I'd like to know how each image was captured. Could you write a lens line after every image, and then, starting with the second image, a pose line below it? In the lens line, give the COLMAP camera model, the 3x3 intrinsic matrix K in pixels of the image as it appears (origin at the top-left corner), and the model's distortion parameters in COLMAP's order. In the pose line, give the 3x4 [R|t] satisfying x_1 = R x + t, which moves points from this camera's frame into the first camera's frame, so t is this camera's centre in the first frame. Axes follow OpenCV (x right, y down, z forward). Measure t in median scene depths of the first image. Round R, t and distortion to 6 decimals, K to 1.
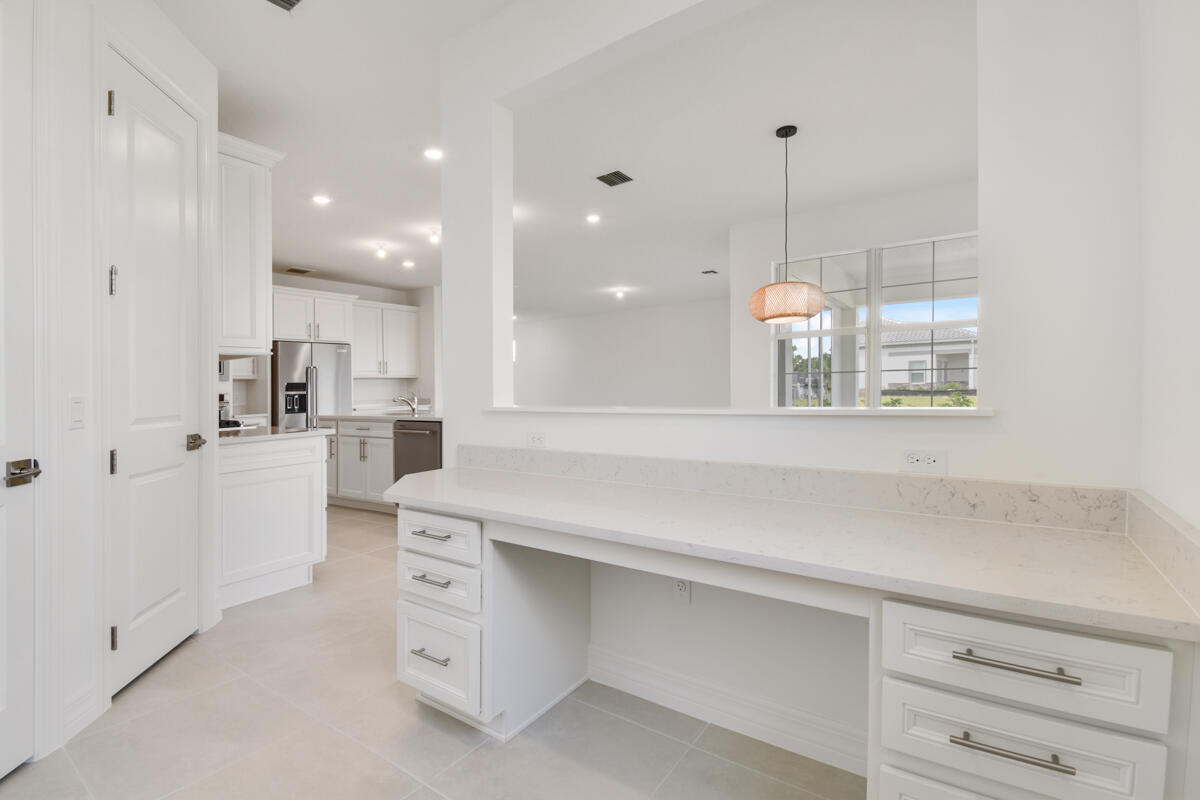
lens RADIAL K [[539.3, 0, 603.1], [0, 539.3, 367.4], [0, 0, 1]] dist [0.033852, 0.000054]
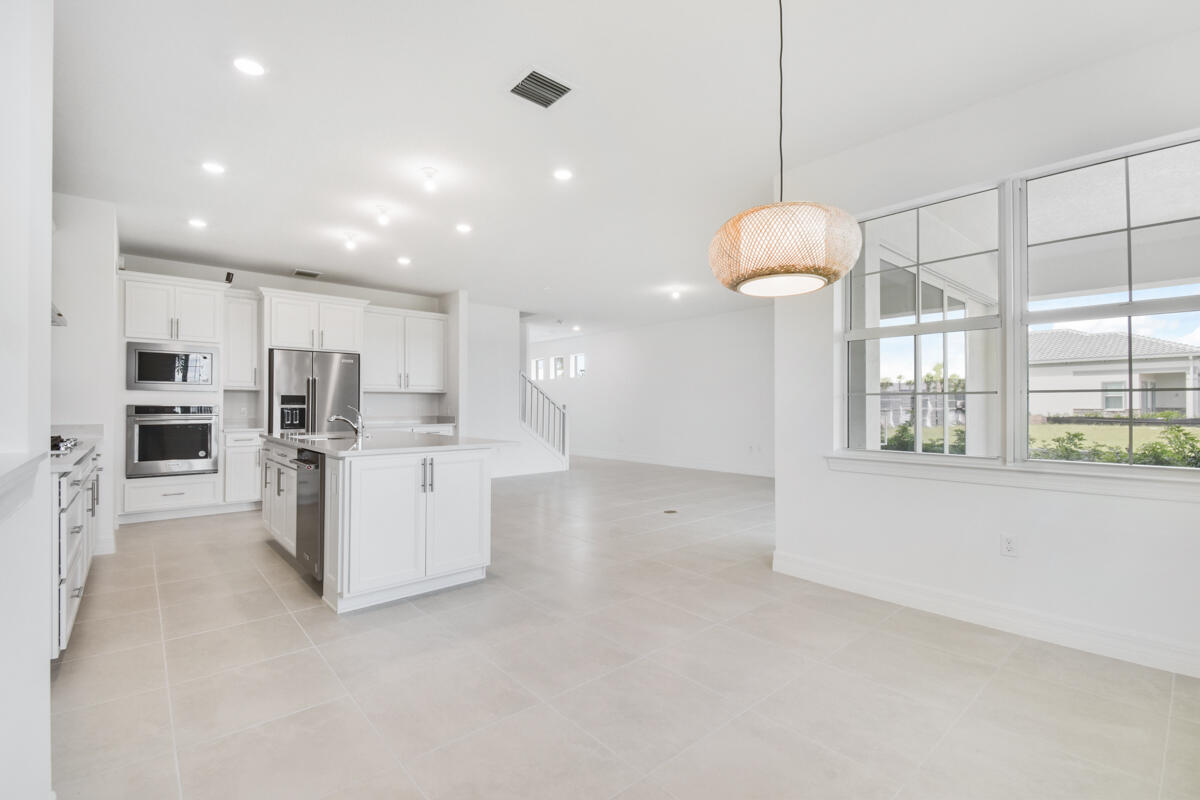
lens RADIAL K [[534.8, 0, 602.5], [0, 534.8, 398.3], [0, 0, 1]] dist [0.000863, 0.000262]
pose [[0.971085, 0.018364, -0.238026, 0.146388], [-0.012587, 0.999589, 0.025767, 0.002884], [0.238401, -0.022026, 0.970917, 0.224137]]
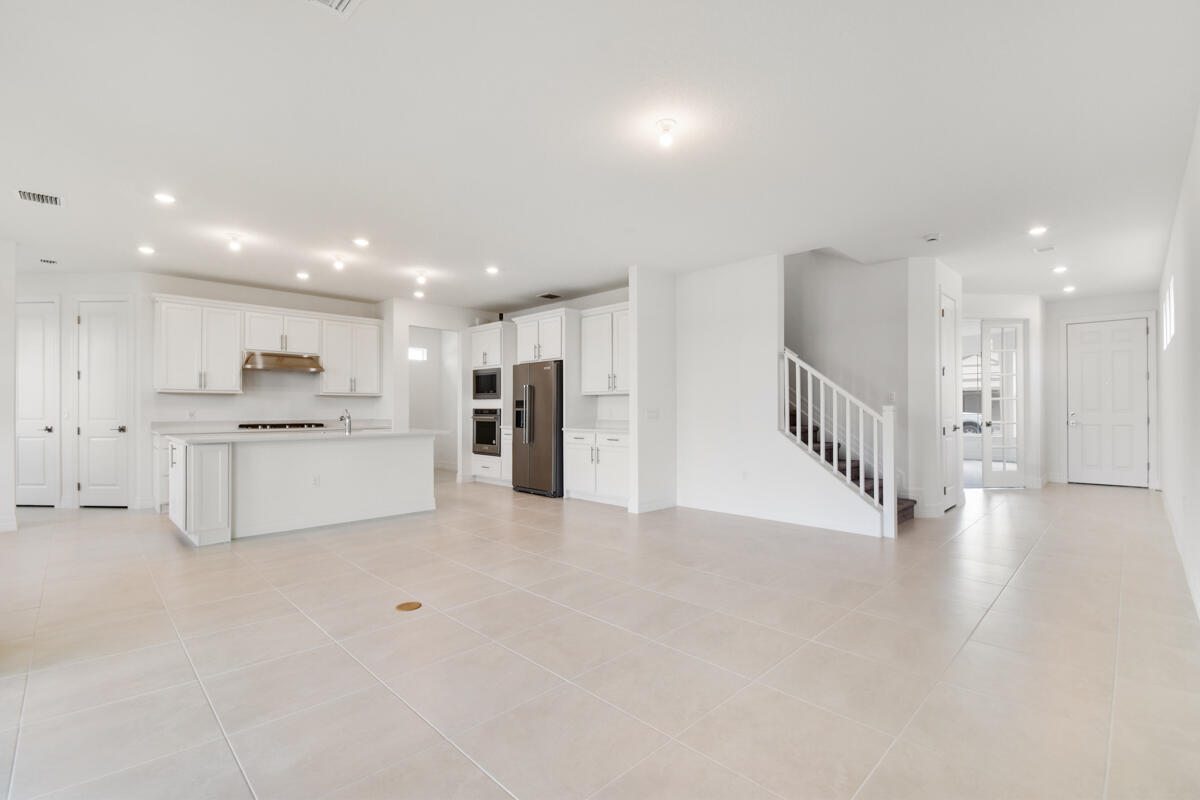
lens RADIAL K [[523.4, 0, 600.0], [0, 523.4, 400.0], [0, 0, 1]] dist [0.002597, -0.000051]
pose [[-0.171685, 0.007321, -0.985125, 0.438821], [0.039872, 0.999205, 0.000477, 0.029775], [0.984345, -0.039197, -0.171841, 1.230195]]
